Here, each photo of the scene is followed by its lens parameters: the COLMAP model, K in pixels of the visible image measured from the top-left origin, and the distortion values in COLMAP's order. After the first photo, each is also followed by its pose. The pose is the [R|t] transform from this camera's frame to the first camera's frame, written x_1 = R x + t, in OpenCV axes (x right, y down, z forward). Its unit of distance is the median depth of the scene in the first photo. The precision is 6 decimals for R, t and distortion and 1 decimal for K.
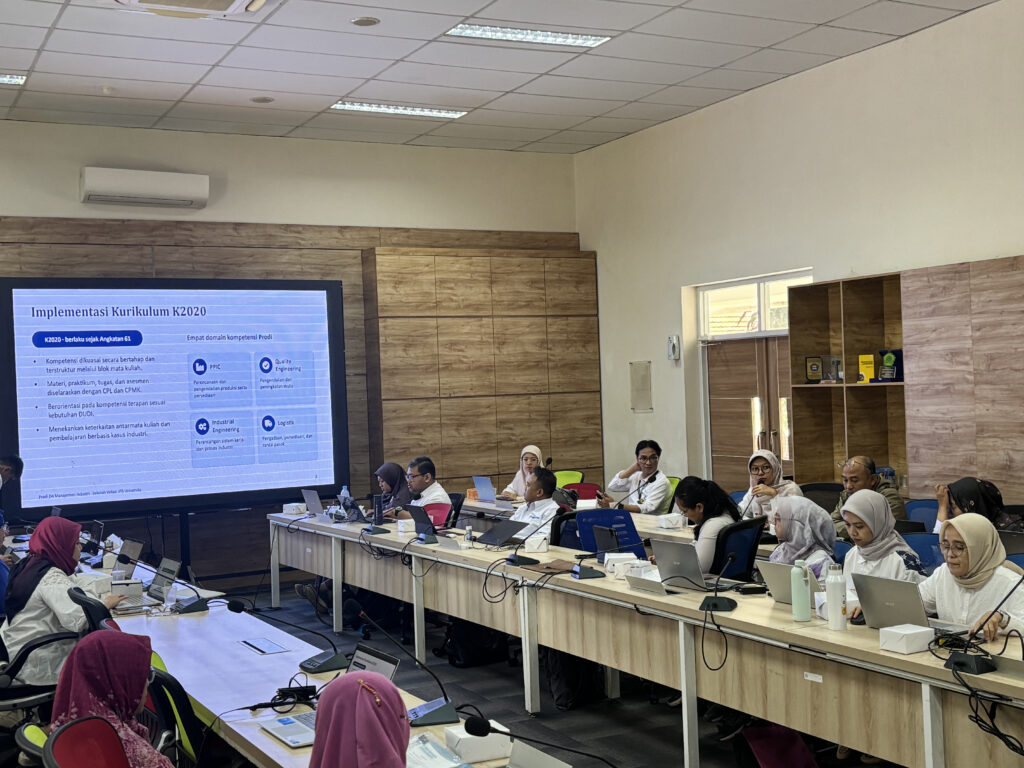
lens RADIAL K [[1283.4, 0, 508.1], [0, 1283.4, 388.6], [0, 0, 1]] dist [0.269115, -0.987683]
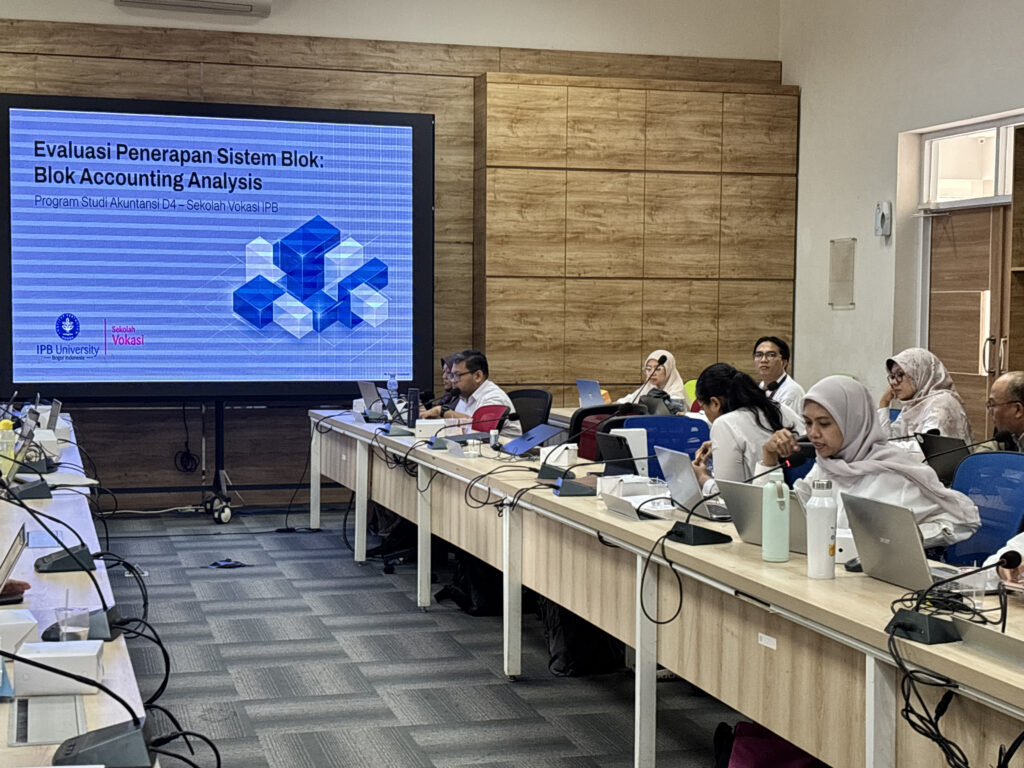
lens RADIAL K [[1613.1, 0, 505.4], [0, 1613.1, 396.5], [0, 0, 1]] dist [0.258498, -0.959773]
pose [[0.978327, 0.057338, -0.198969, 0.107620], [-0.045714, 0.996995, 0.062534, 0.019434], [0.201957, -0.052083, 0.978009, 0.061163]]
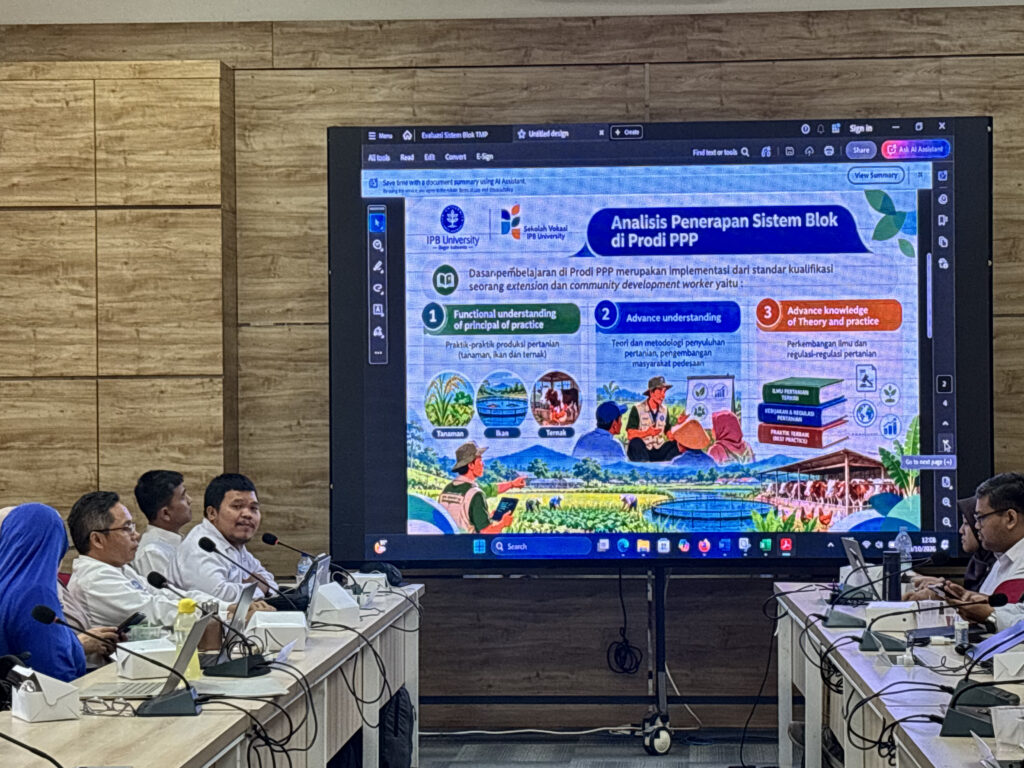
lens RADIAL K [[2481.1, 0, 514.9], [0, 2481.1, 396.0], [0, 0, 1]] dist [0.245826, -0.680533]
pose [[0.856643, 0.028269, -0.515135, 0.195825], [-0.025307, 0.999598, 0.012770, 0.012670], [0.515289, 0.002097, 0.857014, 0.101573]]
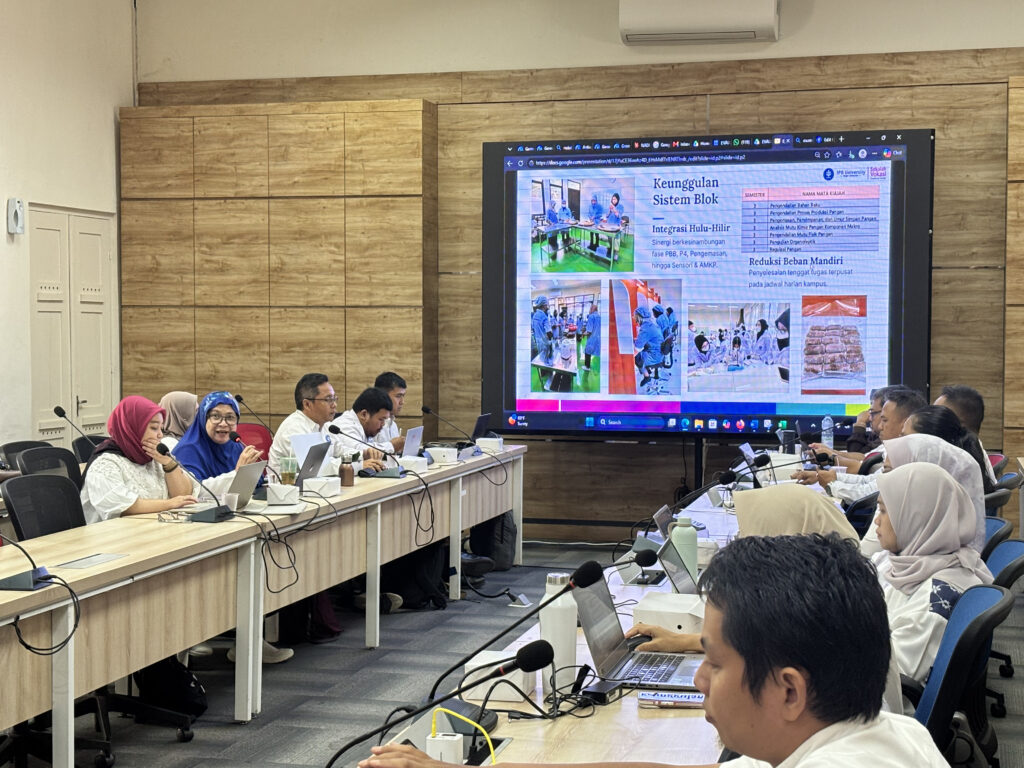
lens RADIAL K [[1681.8, 0, 499.6], [0, 1681.8, 388.0], [0, 0, 1]] dist [0.256202, -0.978680]
pose [[0.735890, 0.064888, -0.673985, 0.311150], [-0.031212, 0.997590, 0.061965, 0.004975], [0.676381, -0.024563, 0.736142, 0.161245]]
